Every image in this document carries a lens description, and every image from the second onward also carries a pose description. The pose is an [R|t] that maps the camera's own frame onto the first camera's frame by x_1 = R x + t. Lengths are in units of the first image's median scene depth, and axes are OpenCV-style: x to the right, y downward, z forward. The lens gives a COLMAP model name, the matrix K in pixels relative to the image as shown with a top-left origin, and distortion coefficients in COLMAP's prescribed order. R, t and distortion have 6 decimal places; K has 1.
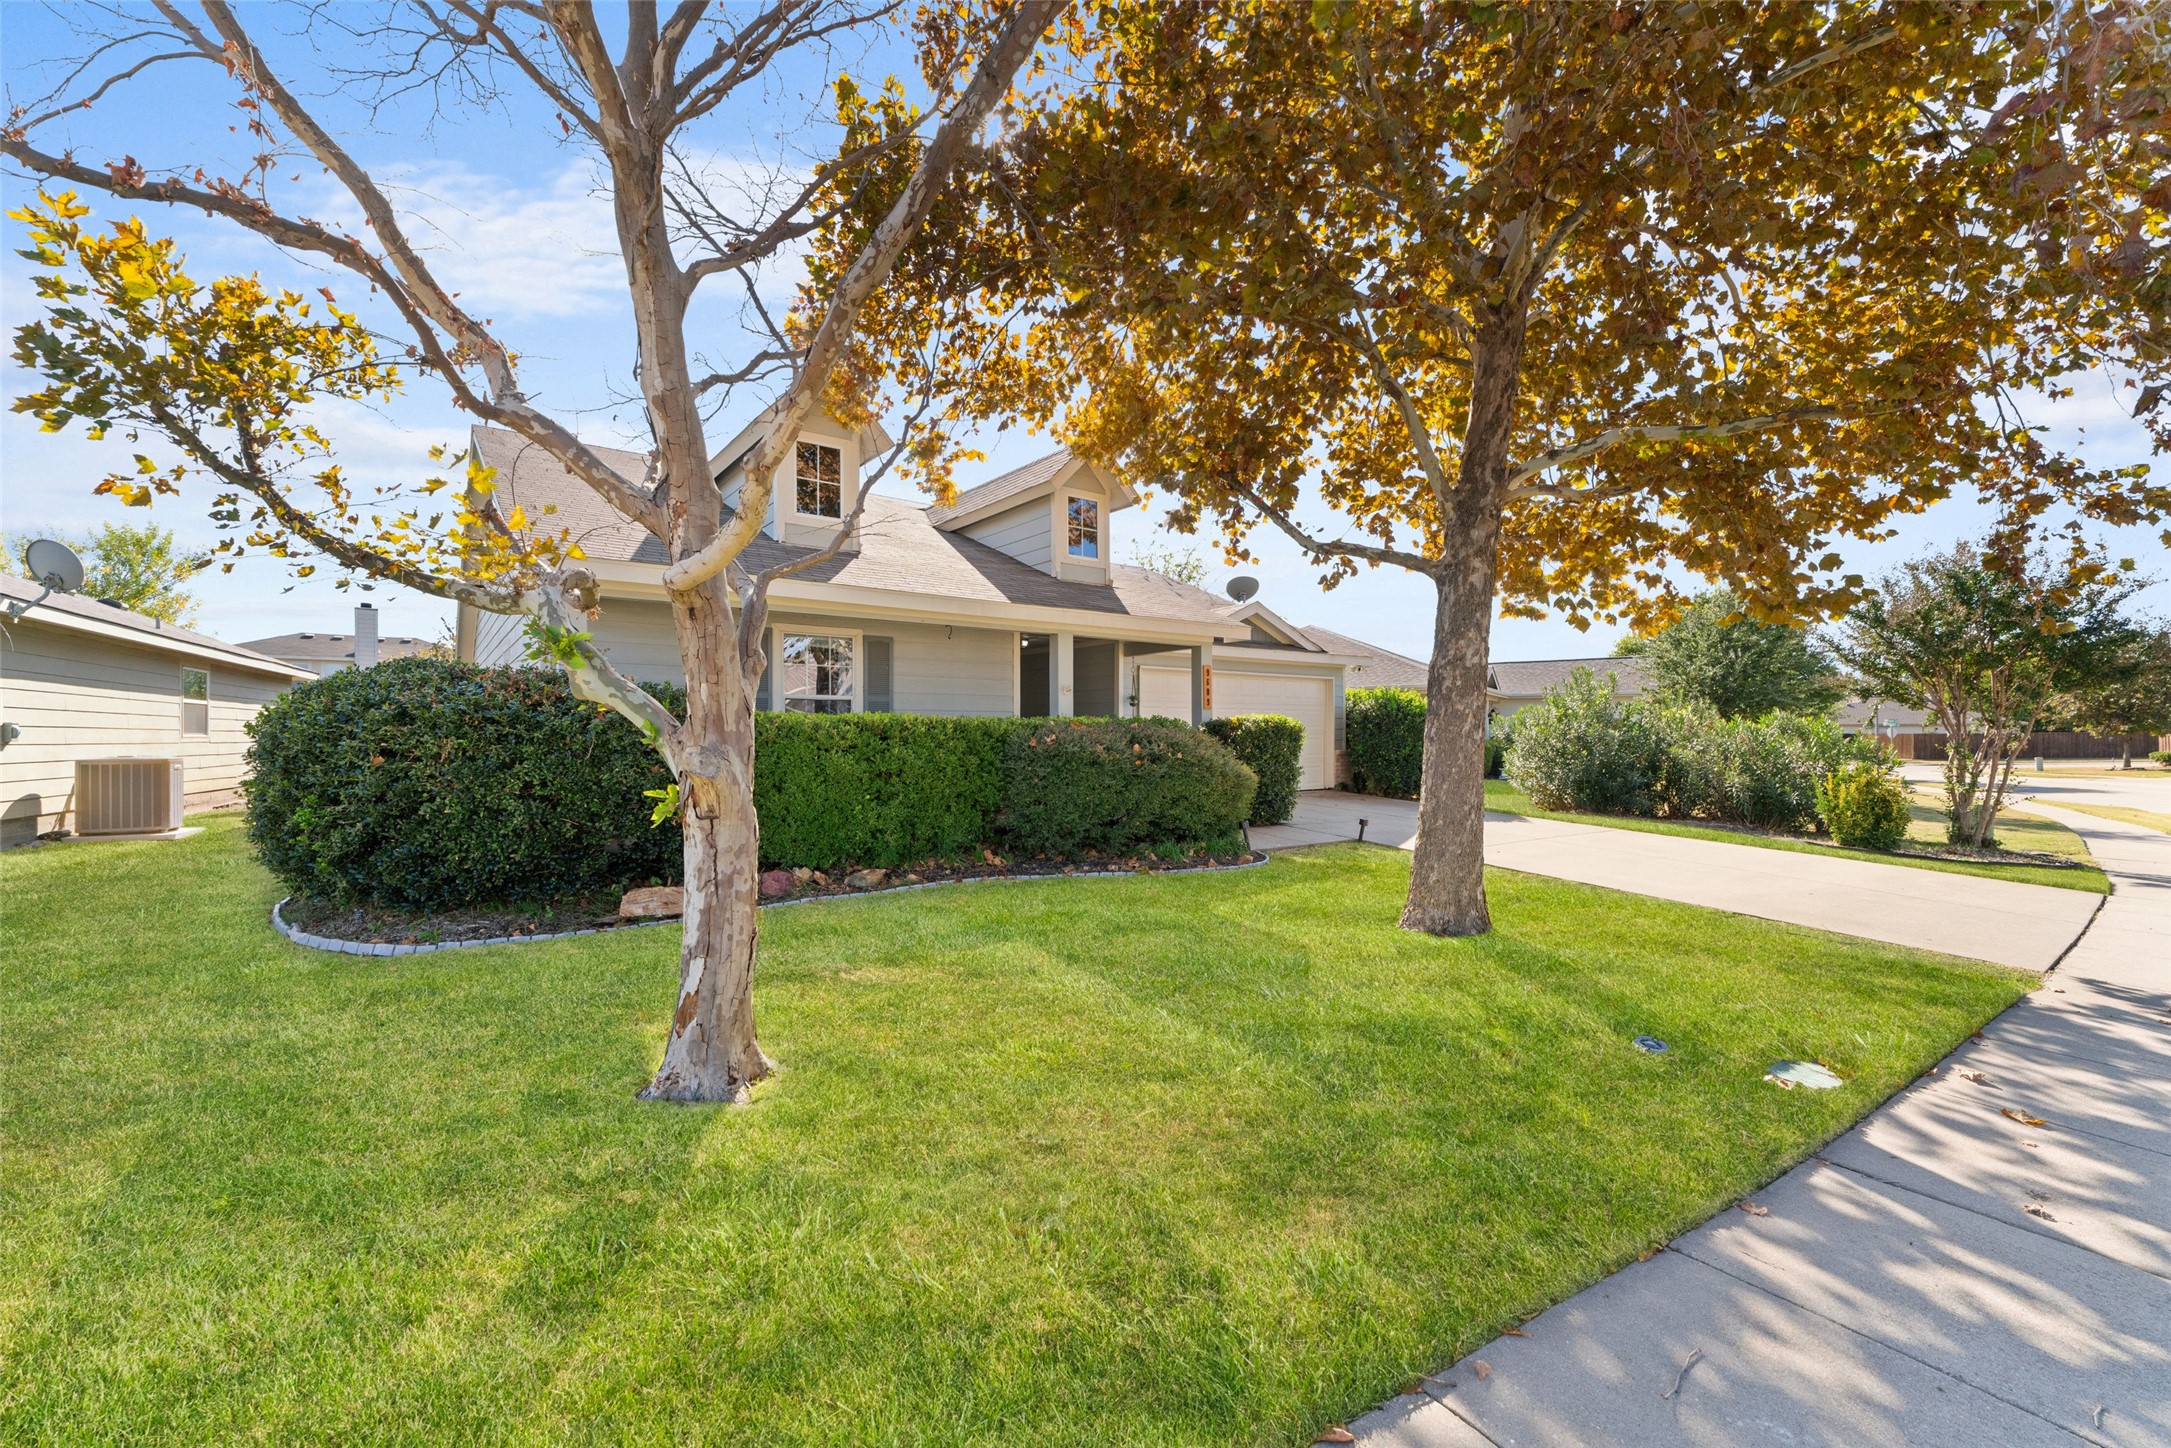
lens RADIAL K [[866.2, 0, 1085.0], [0, 866.2, 731.2], [0, 0, 1]] dist [-0.004423, -0.000245]
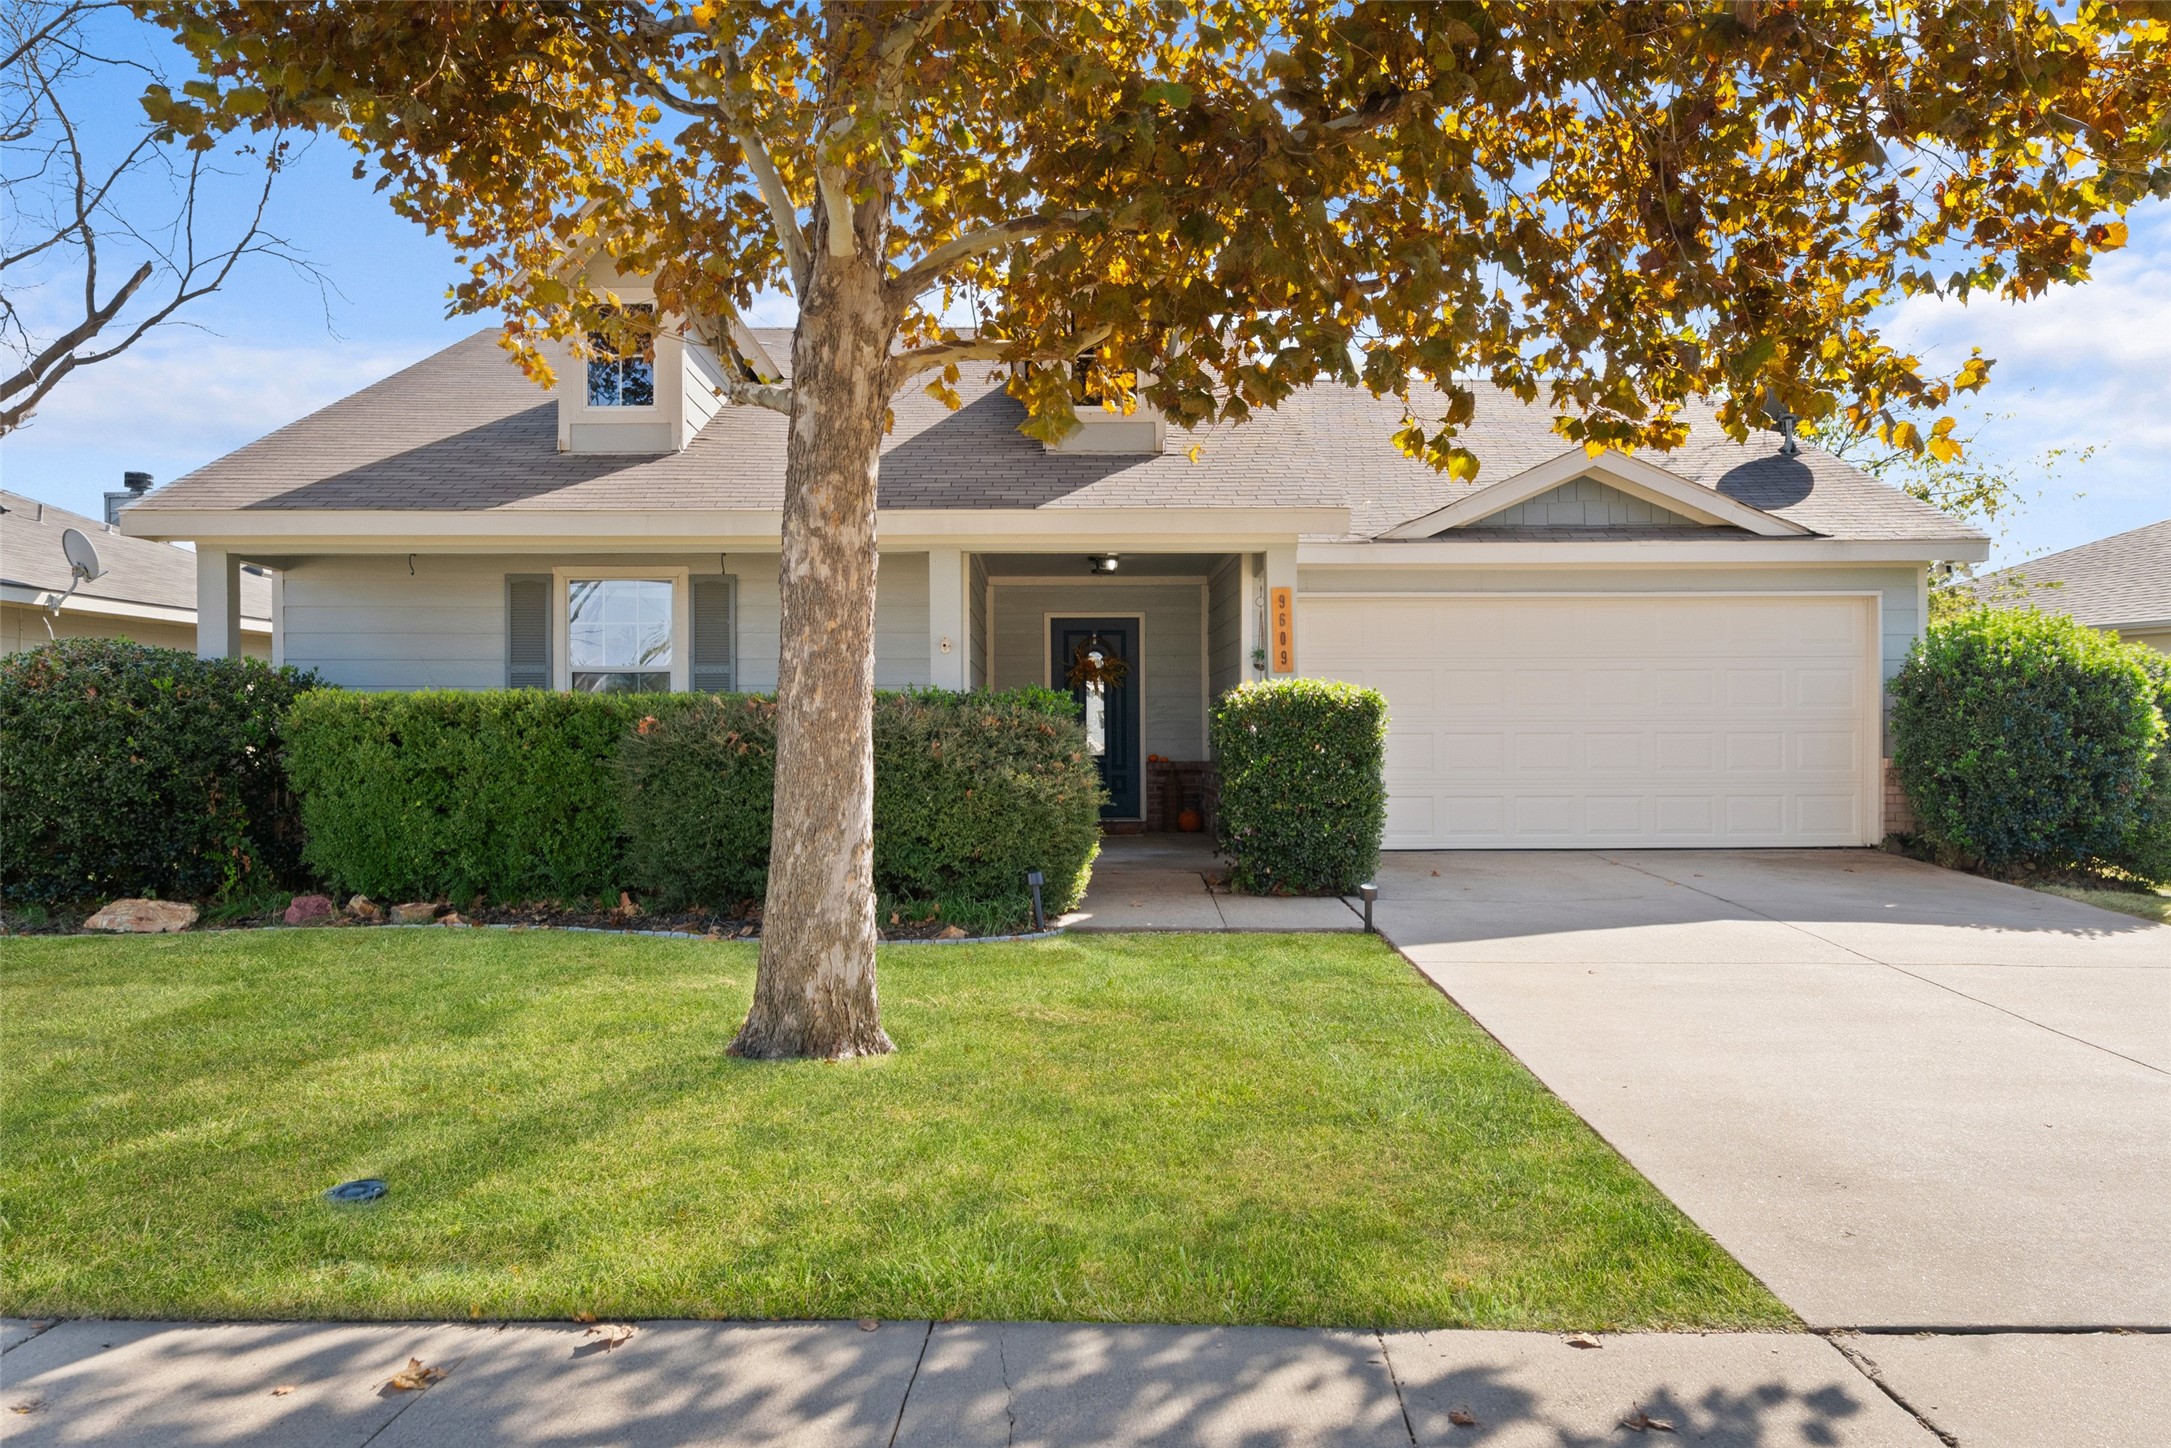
lens RADIAL K [[1694.5, 0, 1084.5], [0, 1694.5, 723.8], [0, 0, 1]] dist [-0.008062, -0.005513]
pose [[0.794622, -0.005486, -0.607080, 1.140454], [0.004926, 0.999985, -0.002589, 0.015151], [0.607085, -0.000933, 0.794636, 0.209297]]
